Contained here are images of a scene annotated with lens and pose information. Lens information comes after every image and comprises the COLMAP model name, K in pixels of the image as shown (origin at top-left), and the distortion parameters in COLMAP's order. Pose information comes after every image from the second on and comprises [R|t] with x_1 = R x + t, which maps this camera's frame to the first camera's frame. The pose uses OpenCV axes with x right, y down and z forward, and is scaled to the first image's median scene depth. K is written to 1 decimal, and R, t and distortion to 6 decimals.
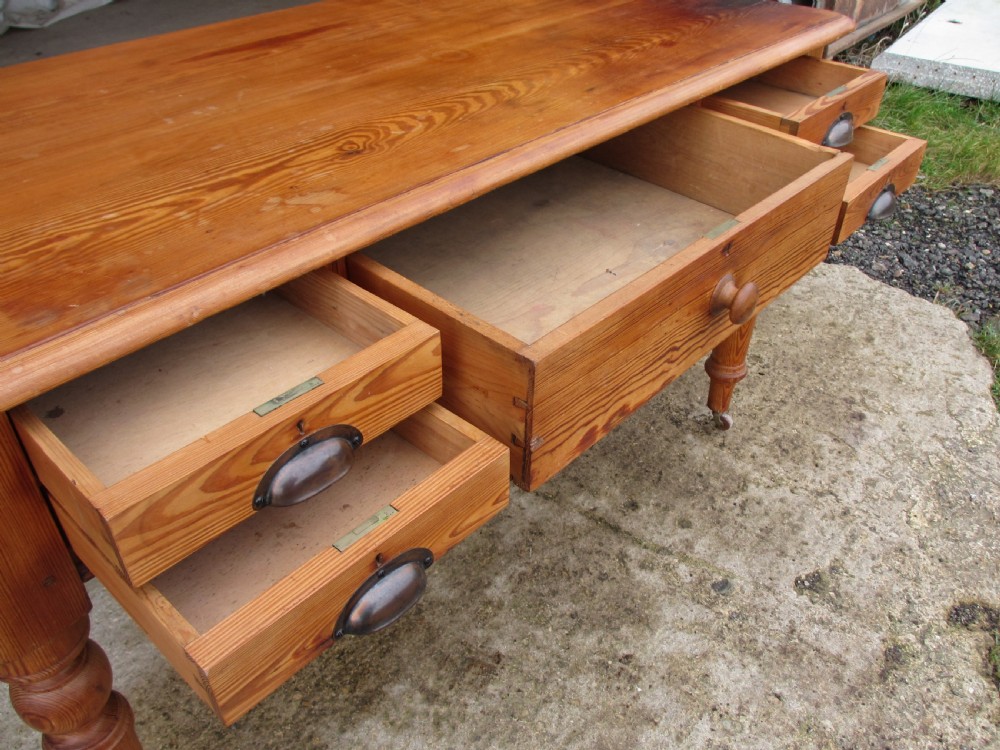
lens RADIAL K [[850.7, 0, 502.3], [0, 850.7, 362.4], [0, 0, 1]] dist [-0.041118, 0.003781]
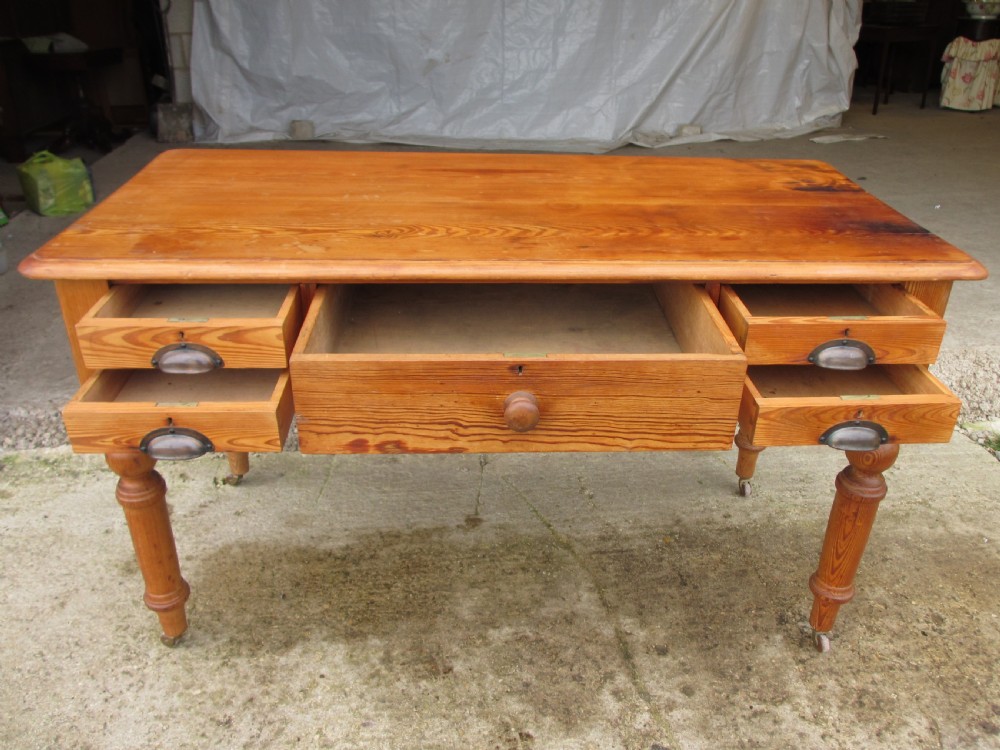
lens RADIAL K [[851.7, 0, 500.4], [0, 851.7, 347.0], [0, 0, 1]] dist [-0.061602, 0.025126]
pose [[0.700255, 0.317305, -0.639500, 0.672335], [-0.423340, 0.905861, -0.014092, -0.085039], [0.574827, 0.280593, 0.768662, -0.017048]]
